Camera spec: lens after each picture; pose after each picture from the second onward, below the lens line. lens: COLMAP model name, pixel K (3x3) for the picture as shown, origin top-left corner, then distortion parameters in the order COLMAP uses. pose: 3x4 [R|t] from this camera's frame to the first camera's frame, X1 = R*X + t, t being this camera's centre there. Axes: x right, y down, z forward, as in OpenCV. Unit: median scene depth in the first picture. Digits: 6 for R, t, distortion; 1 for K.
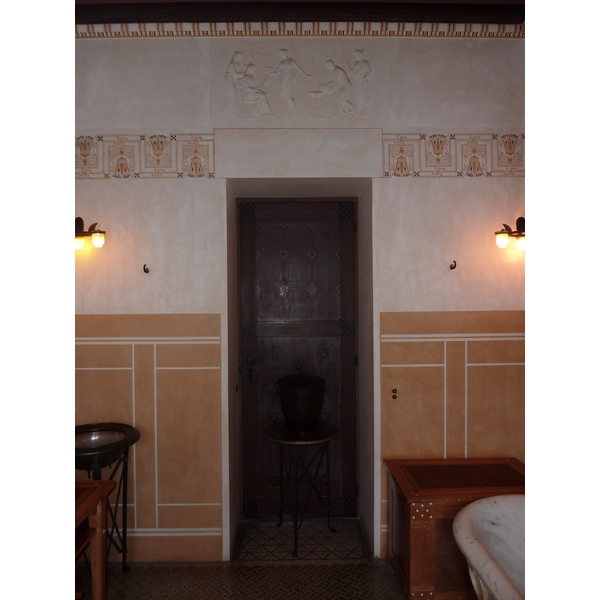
lens RADIAL K [[468.3, 0, 300.7], [0, 468.3, 314.1], [0, 0, 1]] dist [-0.016214, -0.007481]
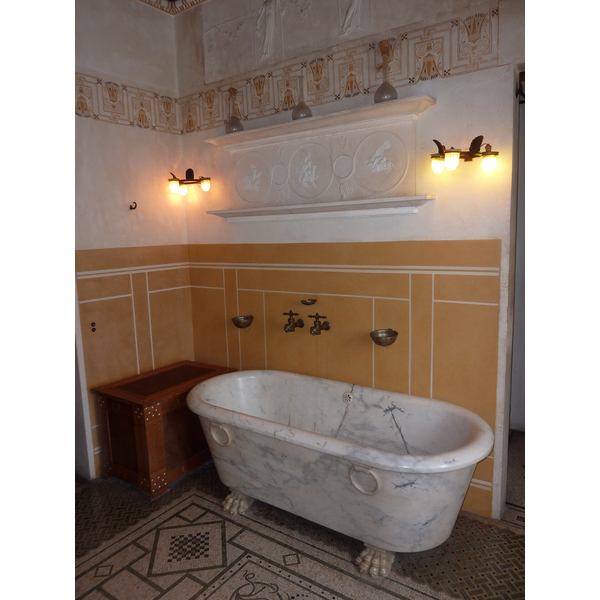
lens RADIAL K [[468.3, 0, 300.7], [0, 468.3, 314.1], [0, 0, 1]] dist [-0.016214, -0.007481]
pose [[0.585358, -0.150830, 0.796622, -0.384180], [0.049373, 0.987351, 0.150663, 0.003919], [-0.809270, -0.048861, 0.585401, -0.008302]]
